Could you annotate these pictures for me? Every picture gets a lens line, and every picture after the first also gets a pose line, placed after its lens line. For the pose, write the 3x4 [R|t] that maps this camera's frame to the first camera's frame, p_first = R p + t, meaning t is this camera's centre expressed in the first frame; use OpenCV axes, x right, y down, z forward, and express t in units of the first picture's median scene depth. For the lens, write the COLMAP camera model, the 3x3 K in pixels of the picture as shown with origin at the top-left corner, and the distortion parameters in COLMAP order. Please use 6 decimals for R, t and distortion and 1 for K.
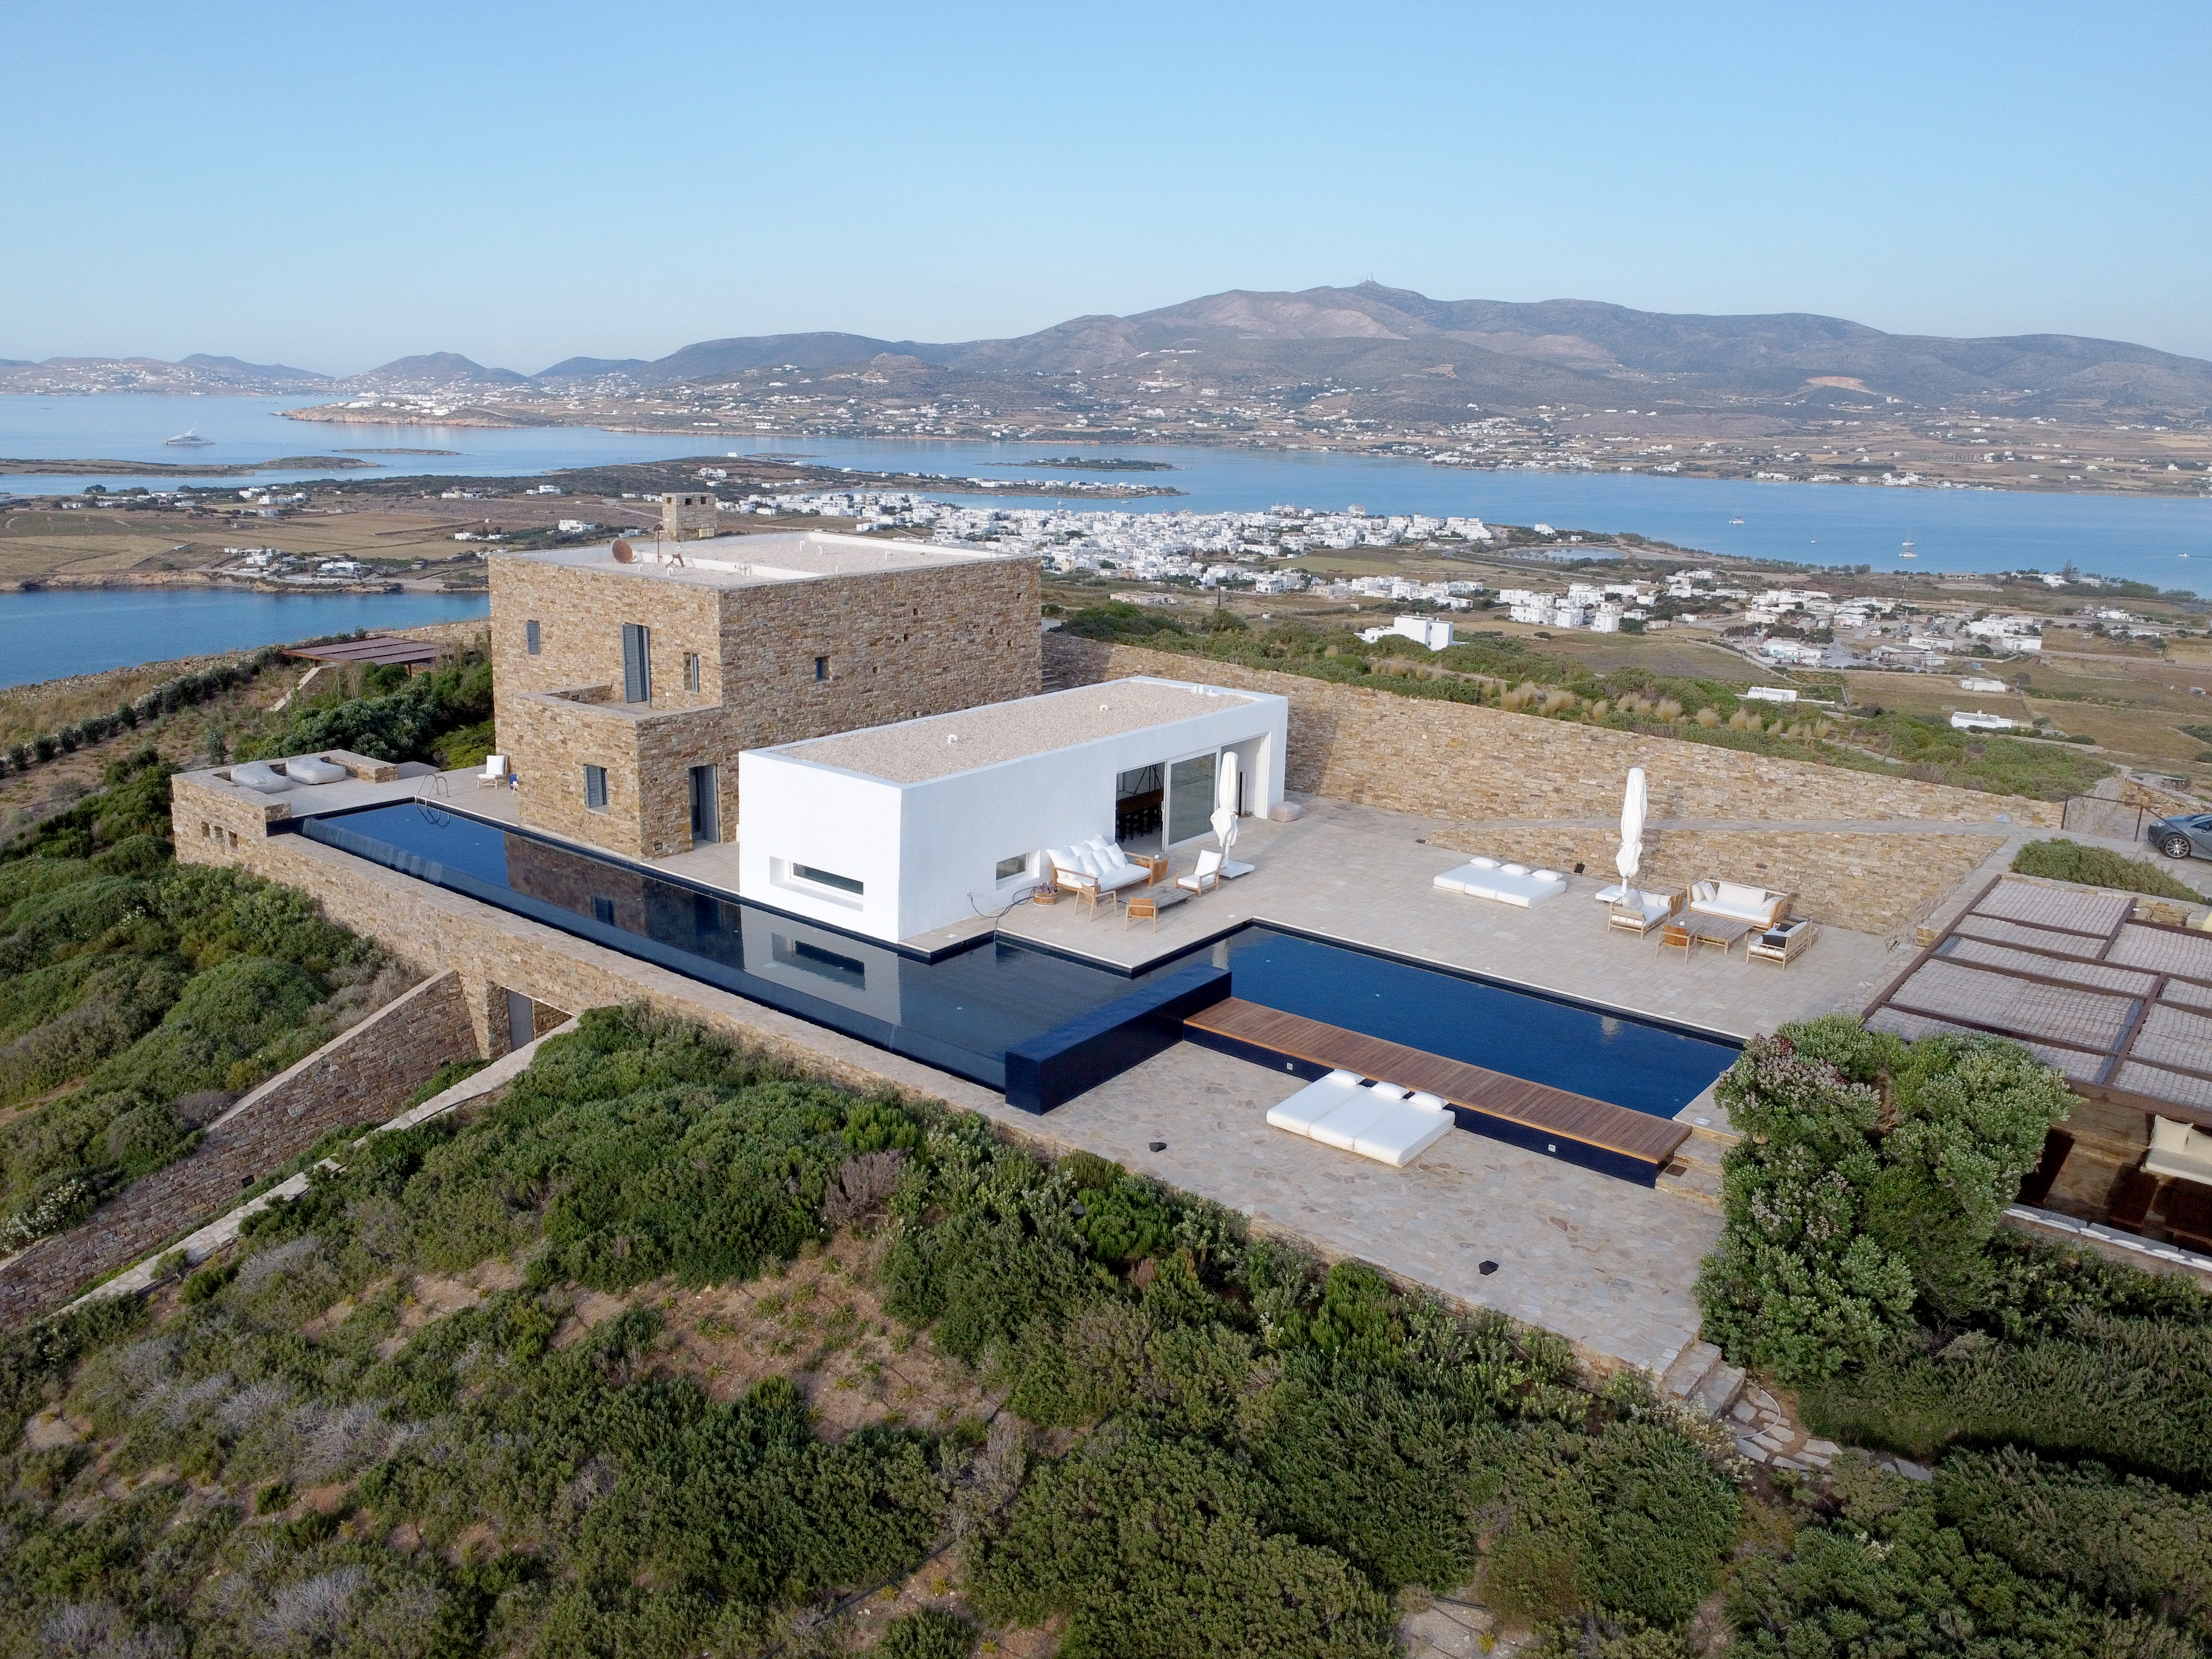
lens RADIAL K [[1613.2, 0, 1175.3], [0, 1613.2, 786.9], [0, 0, 1]] dist [-0.004705, 0.009273]
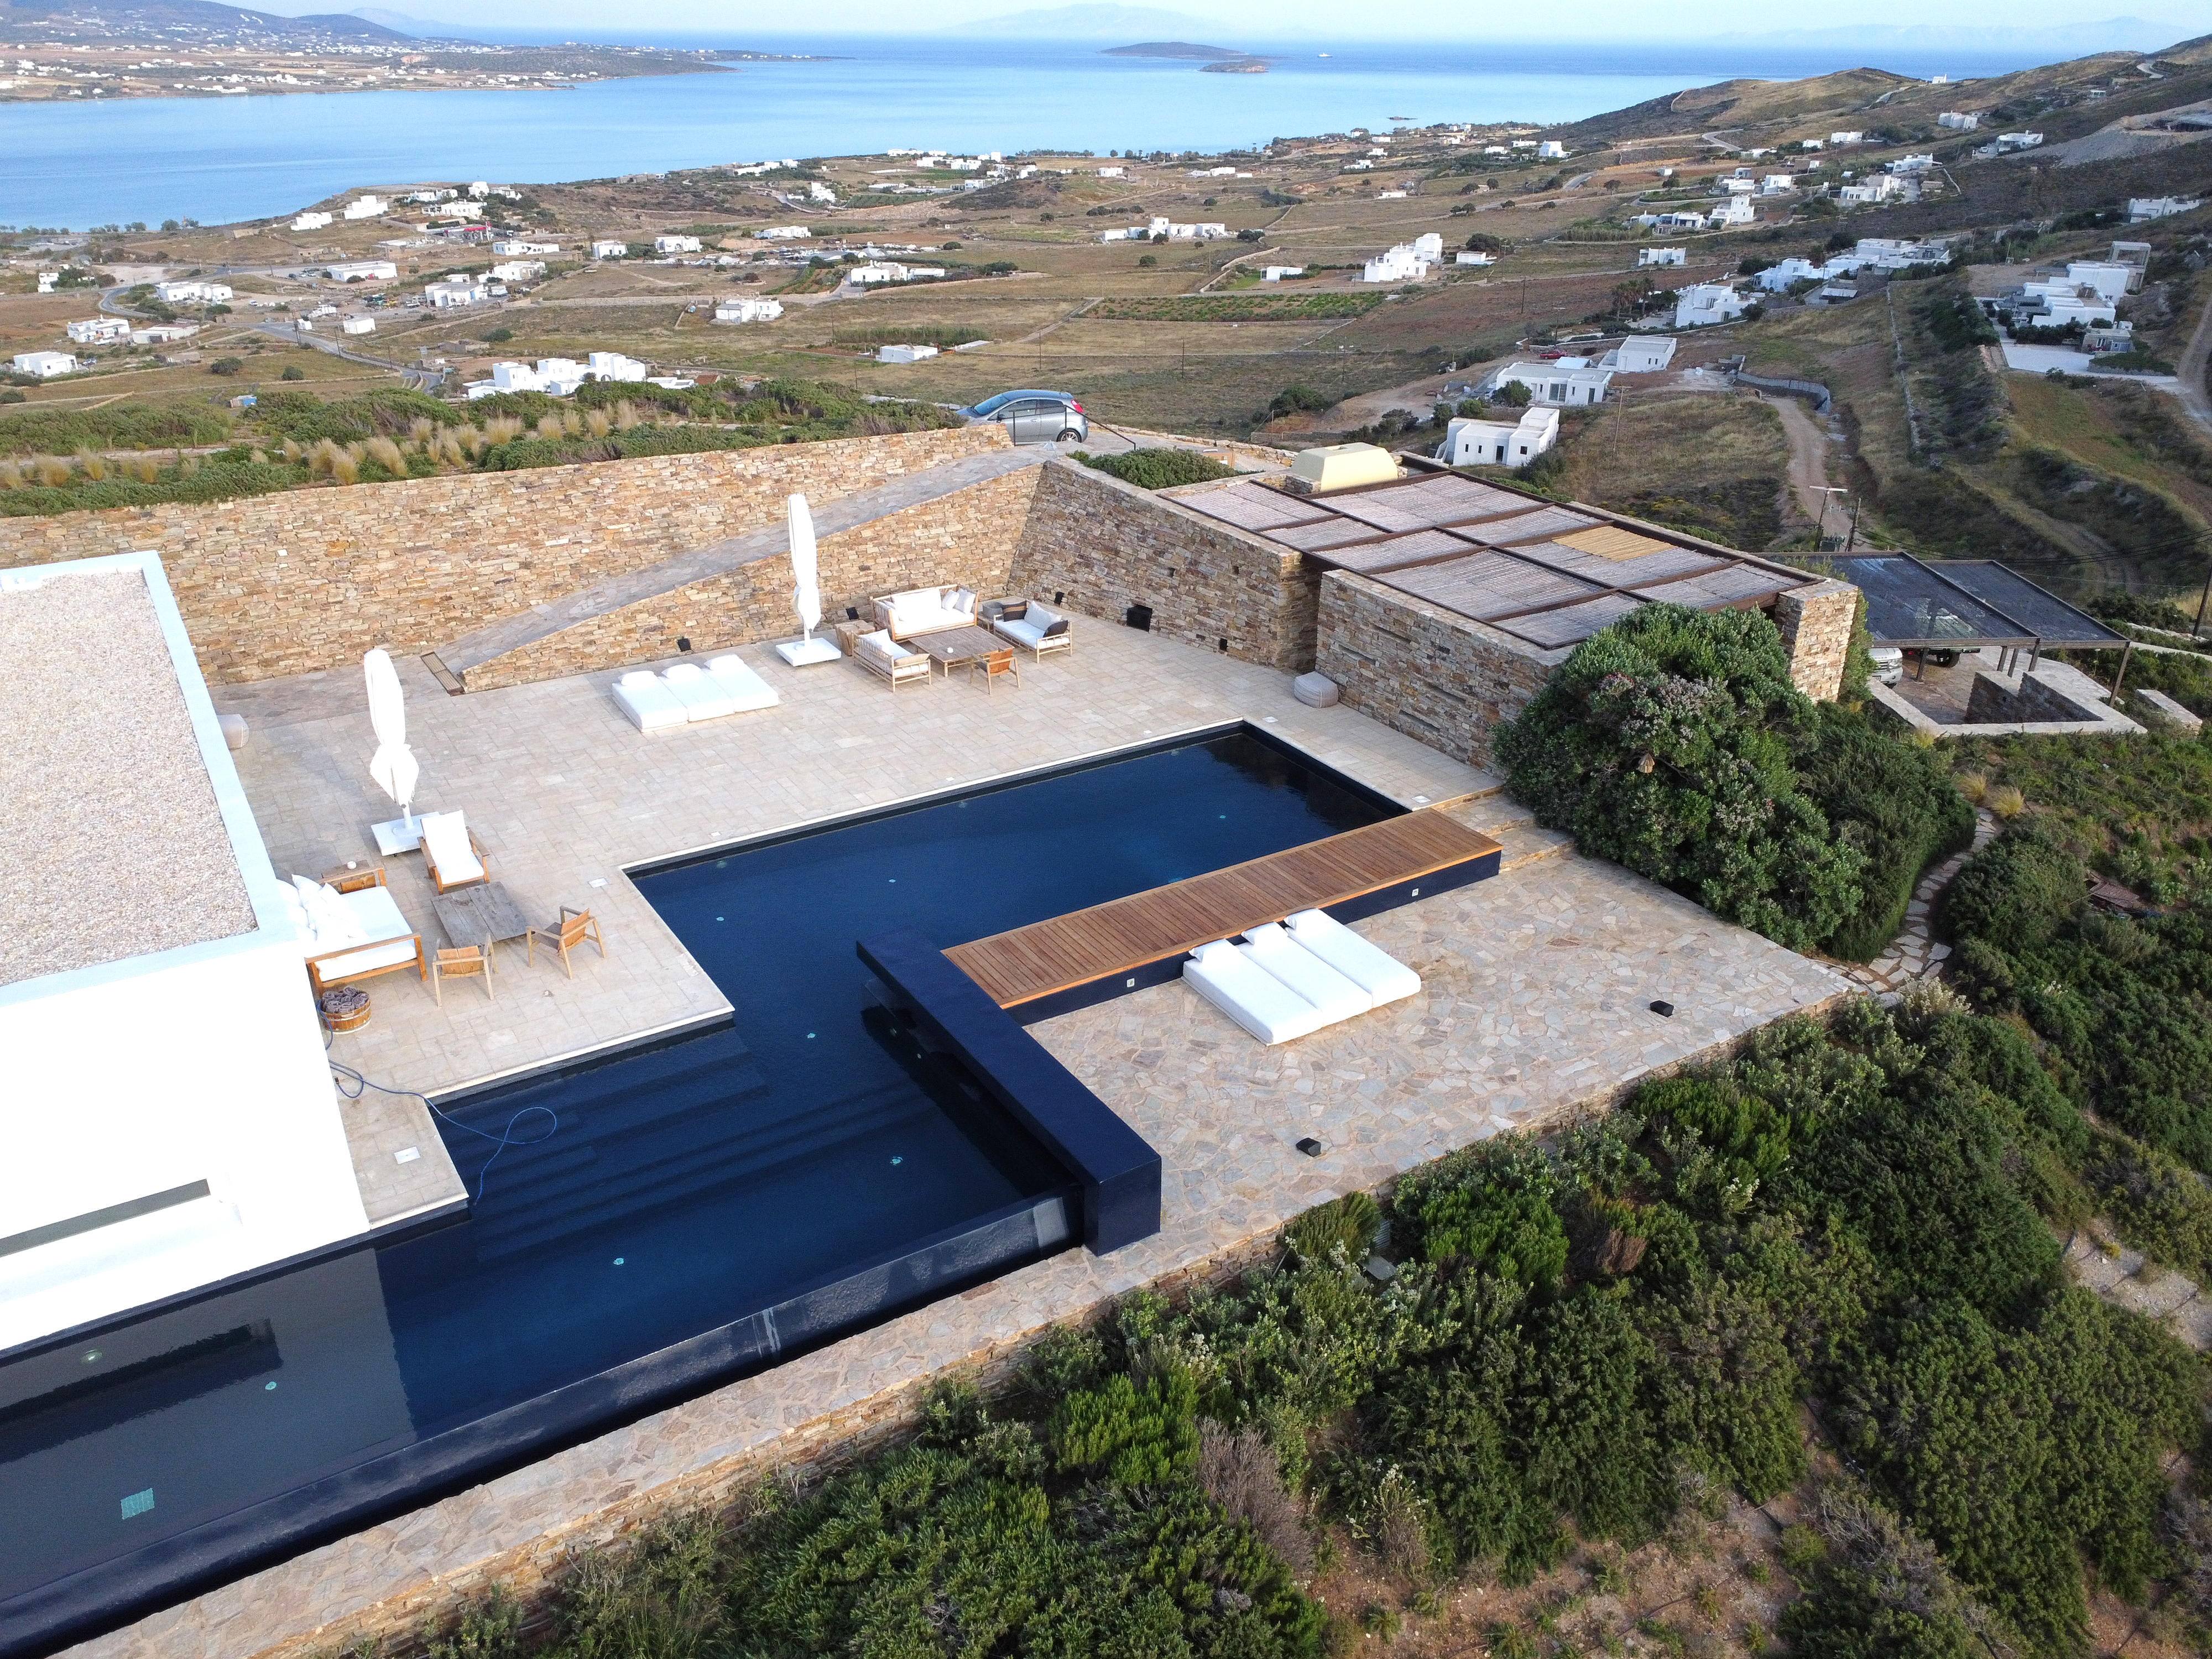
lens RADIAL K [[1613.2, 0, 1100.6], [0, 1613.2, 825.1], [0, 0, 1]] dist [-0.004705, 0.009273]
pose [[0.372458, -0.422027, 0.826540, -0.523333], [0.216692, 0.905551, 0.364722, -0.164717], [-0.902397, 0.043261, 0.428729, 0.724234]]
